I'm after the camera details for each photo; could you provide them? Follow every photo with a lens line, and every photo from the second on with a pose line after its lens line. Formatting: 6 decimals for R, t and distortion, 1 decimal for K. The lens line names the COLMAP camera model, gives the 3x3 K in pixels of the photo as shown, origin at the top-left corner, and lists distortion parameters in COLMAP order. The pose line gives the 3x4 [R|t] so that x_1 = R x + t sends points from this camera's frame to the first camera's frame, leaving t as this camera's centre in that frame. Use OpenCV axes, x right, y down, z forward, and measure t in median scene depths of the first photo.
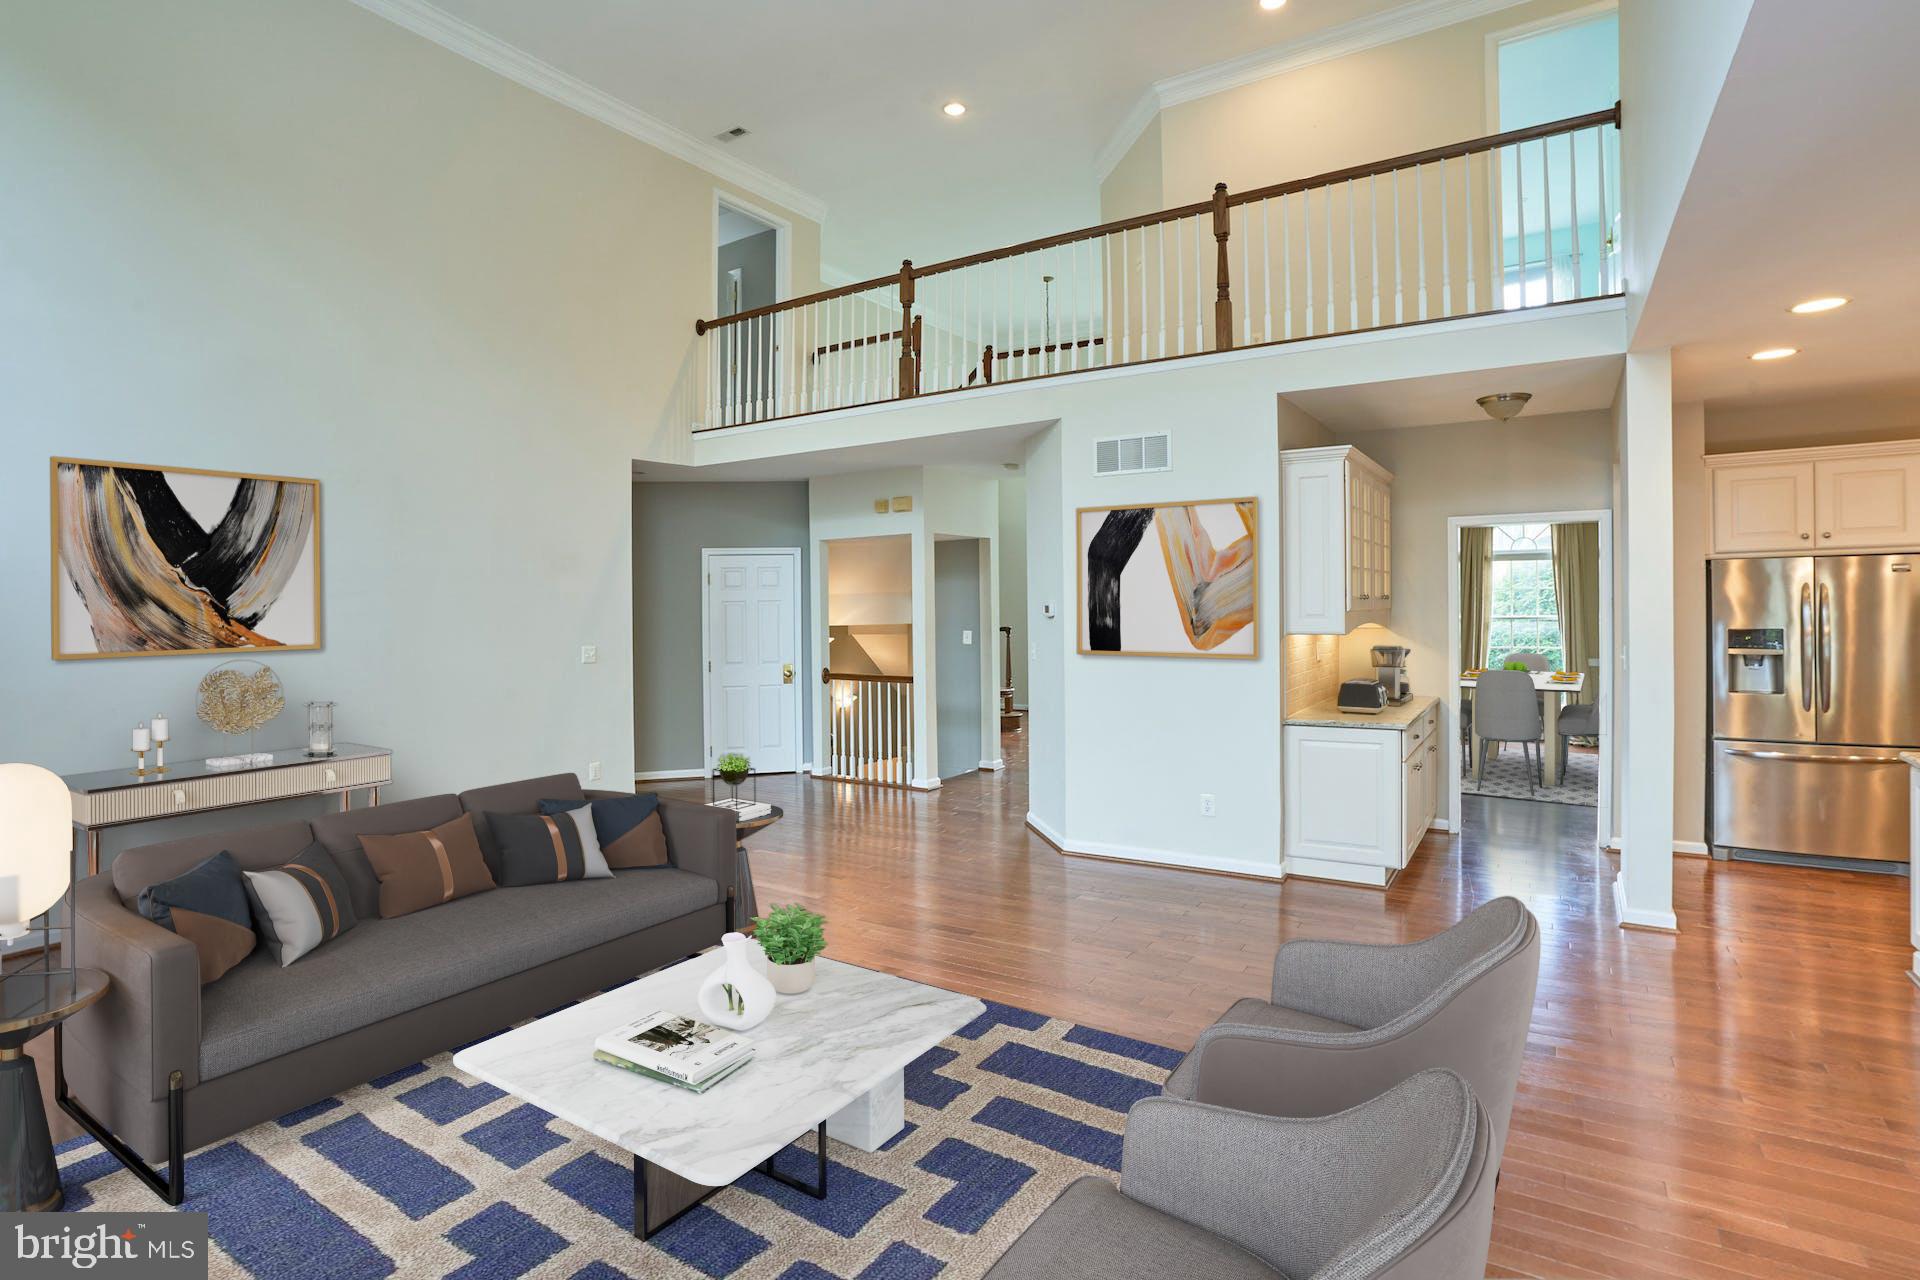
lens RADIAL K [[952.3, 0, 953.8], [0, 952.3, 605.8], [0, 0, 1]] dist [-0.078564, 0.040860]
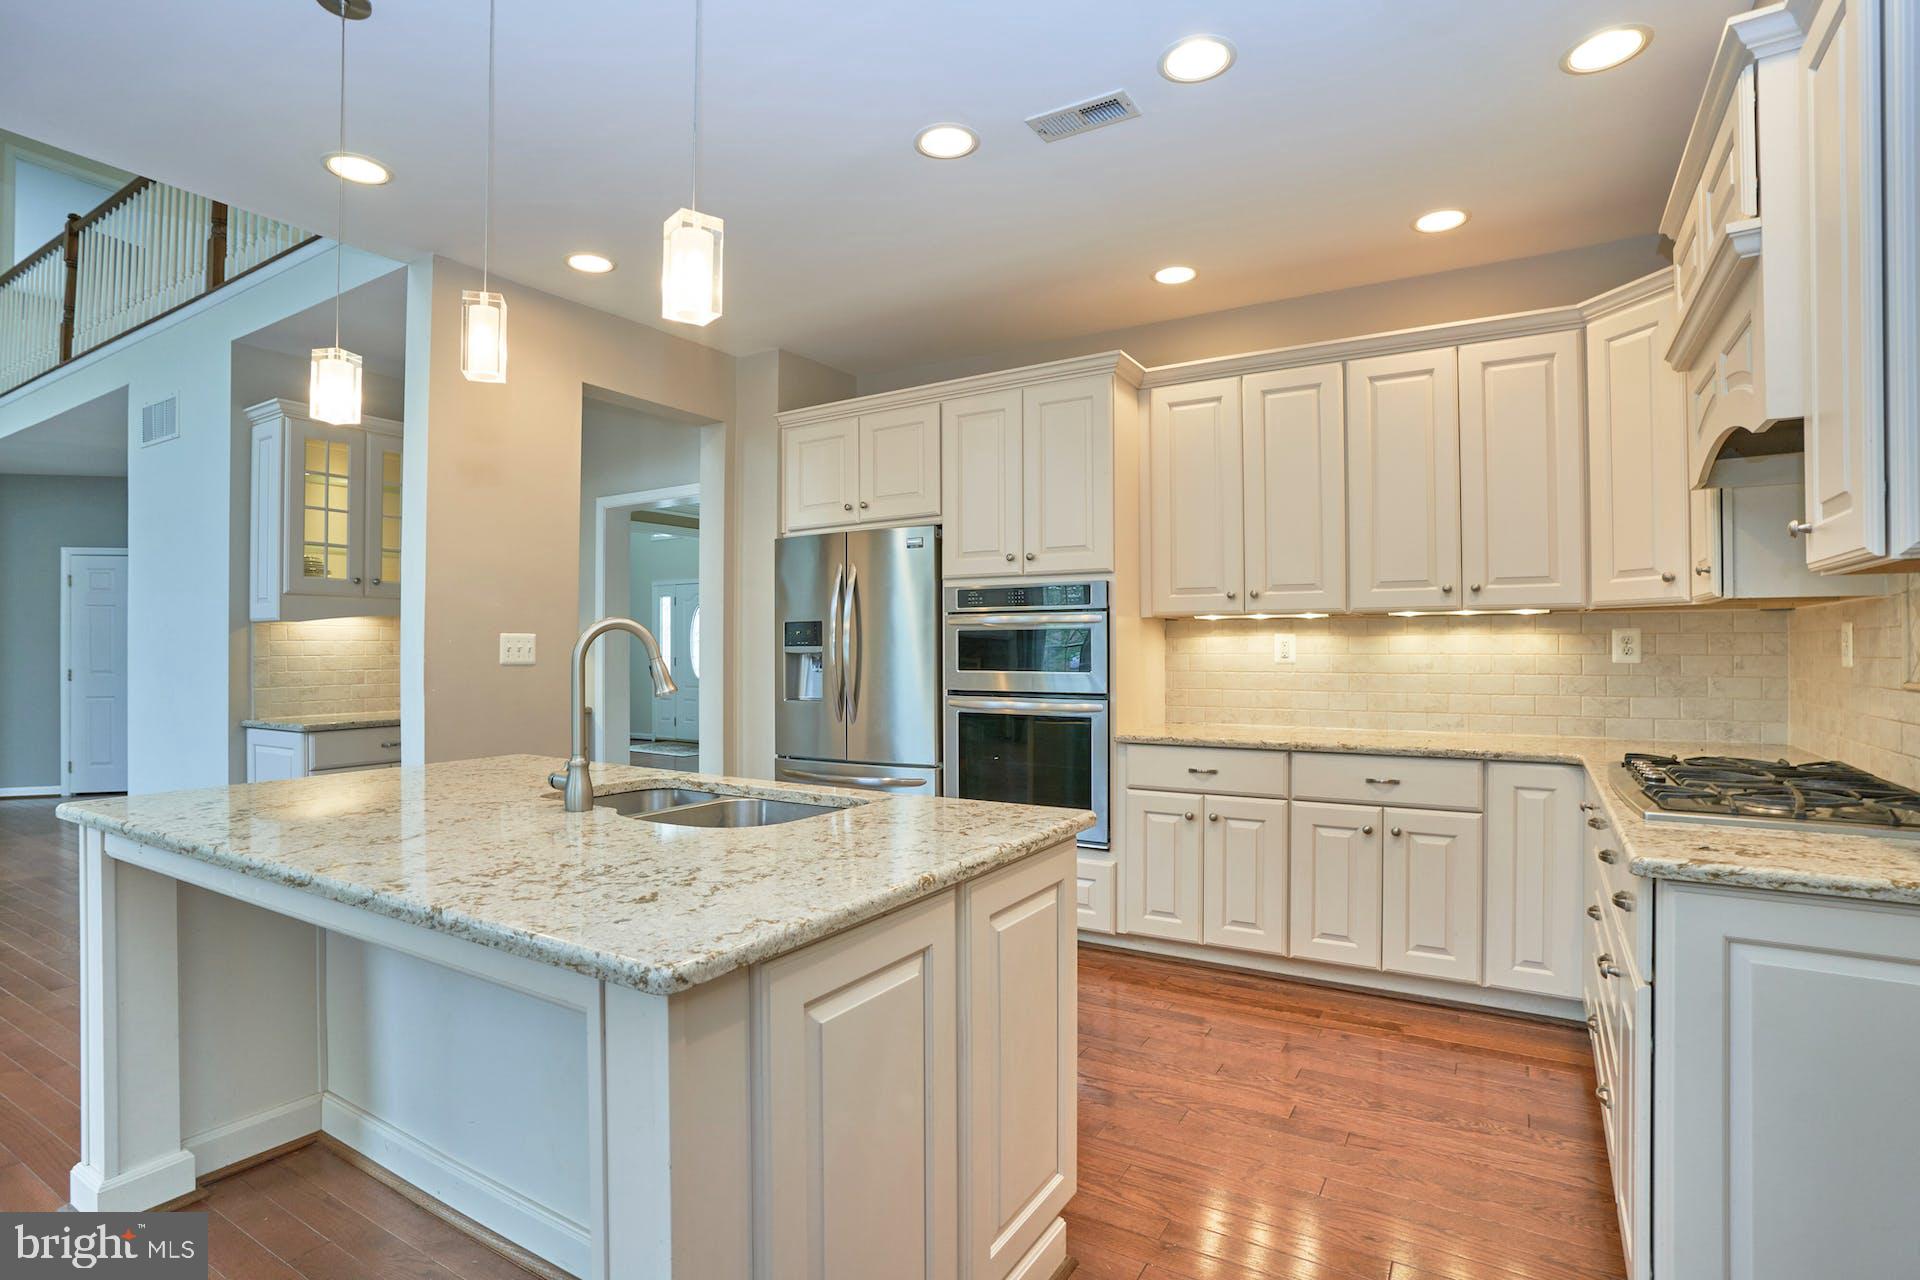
lens RADIAL K [[964.6, 0, 915.4], [0, 964.6, 627.4], [0, 0, 1]] dist [-0.113130, 0.078742]
pose [[0.999907, 0.010894, 0.008244, 0.761163], [-0.010717, 0.999716, -0.021288, 0.037687], [-0.008474, 0.021197, 0.999739, 0.115861]]
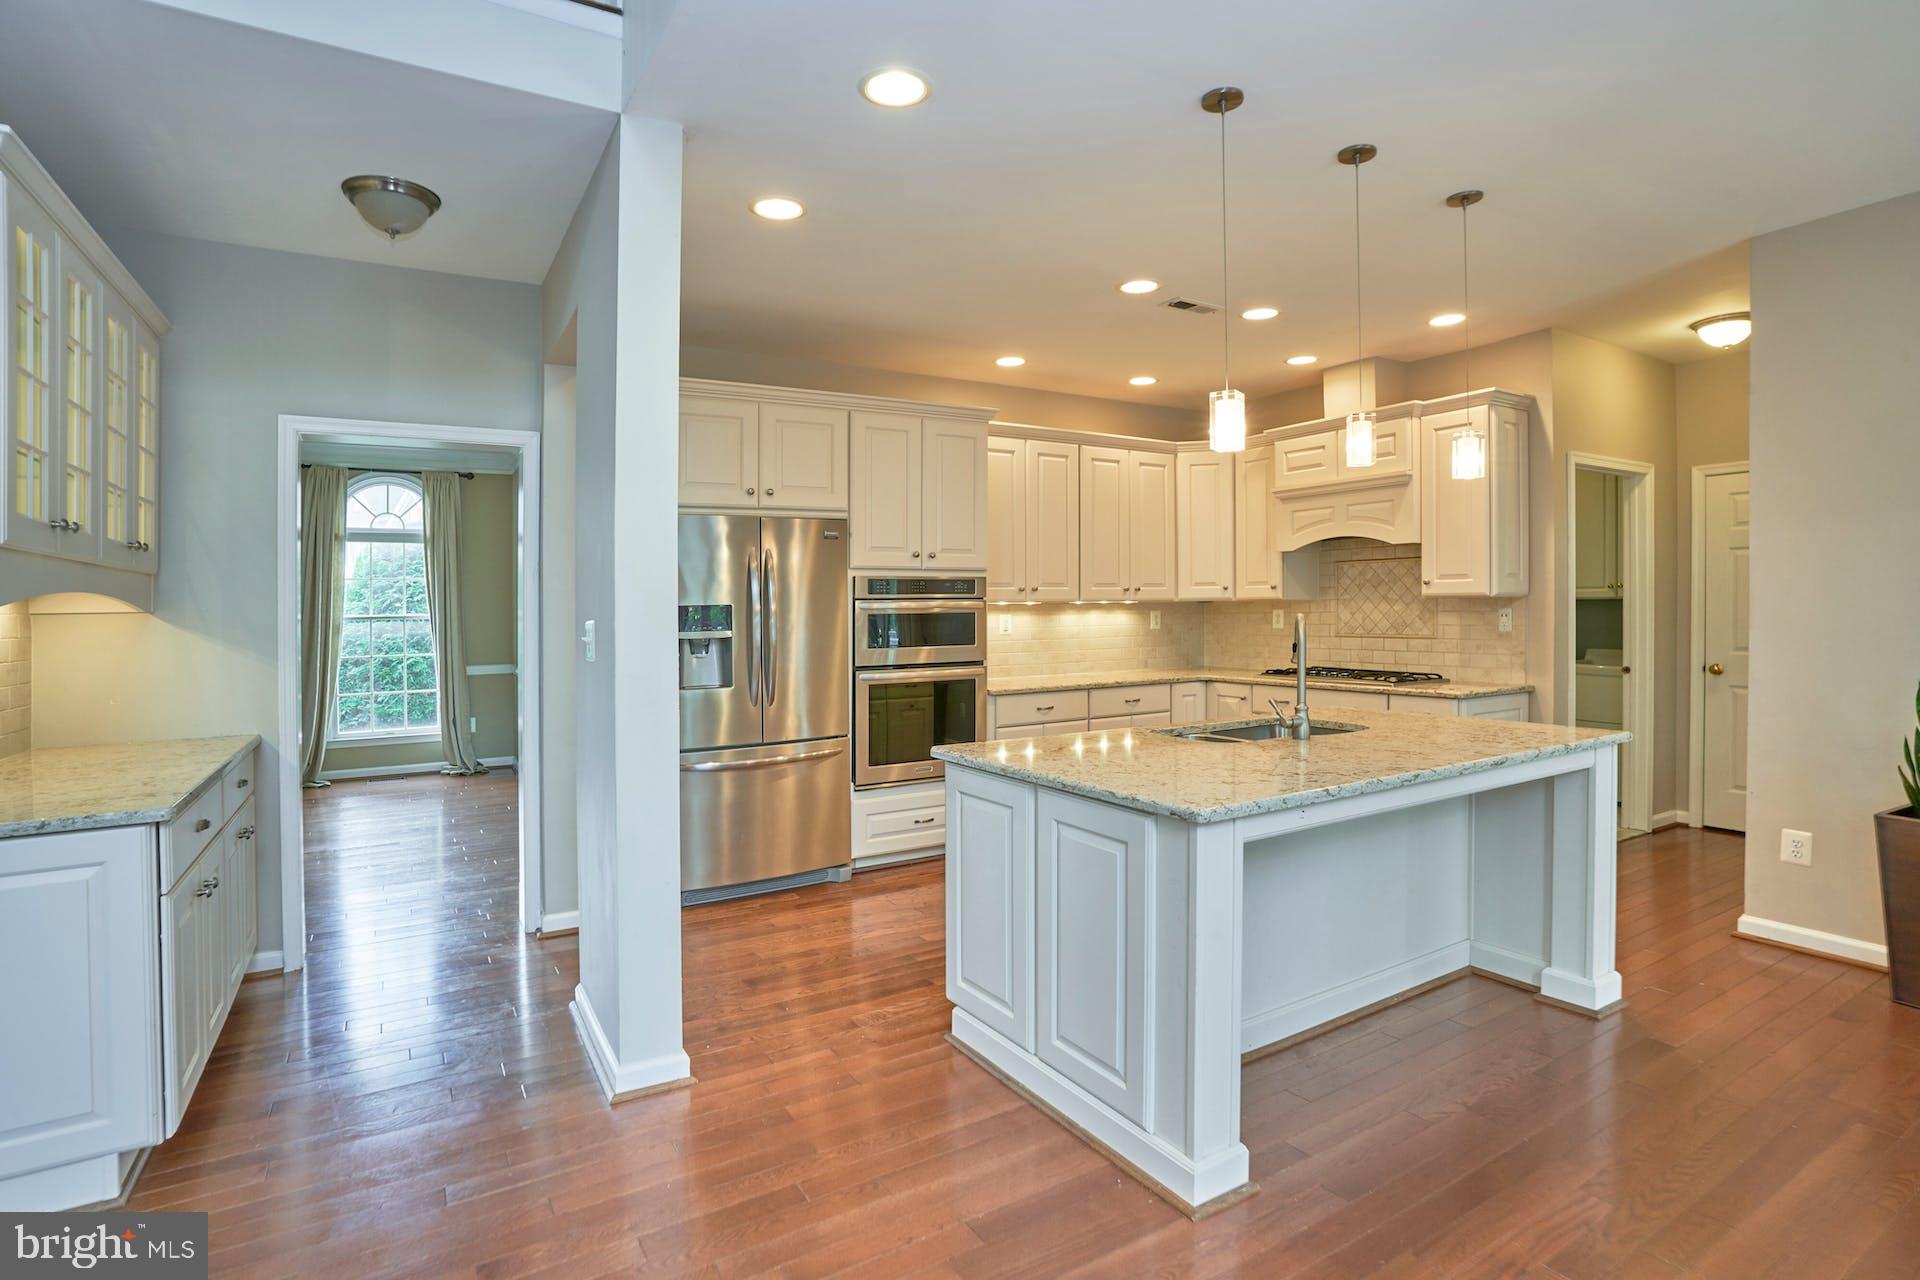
lens RADIAL K [[952.3, 0, 953.8], [0, 952.3, 605.8], [0, 0, 1]] dist [-0.078564, 0.040860]
pose [[0.442302, 0.010291, 0.896807, 0.196392], [0.009280, 0.999828, -0.016050, 0.032001], [-0.896818, 0.015421, 0.442130, 0.362361]]
